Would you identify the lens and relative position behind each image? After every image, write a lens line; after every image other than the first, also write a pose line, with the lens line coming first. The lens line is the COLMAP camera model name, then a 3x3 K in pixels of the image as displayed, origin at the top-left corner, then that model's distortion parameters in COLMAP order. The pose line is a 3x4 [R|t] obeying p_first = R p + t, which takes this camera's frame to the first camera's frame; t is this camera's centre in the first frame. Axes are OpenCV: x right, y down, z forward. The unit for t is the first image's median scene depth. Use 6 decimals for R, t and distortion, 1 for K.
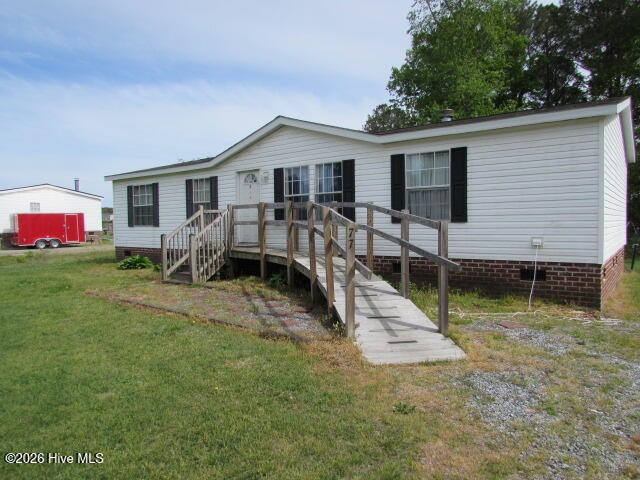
lens RADIAL K [[453.0, 0, 320.0], [0, 453.0, 240.0], [0, 0, 1]] dist [-0.004792, 0.002750]
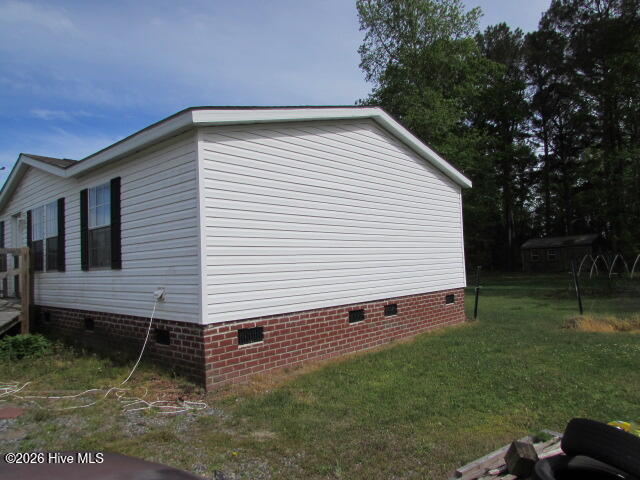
lens RADIAL K [[452.0, 0, 320.0], [0, 452.0, 240.0], [0, 0, 1]] dist [-0.027198, -0.000855]
pose [[0.994025, -0.026606, -0.105857, 0.502150], [0.017582, 0.996202, -0.085283, -0.010369], [0.107724, 0.082912, 0.990717, 0.155992]]
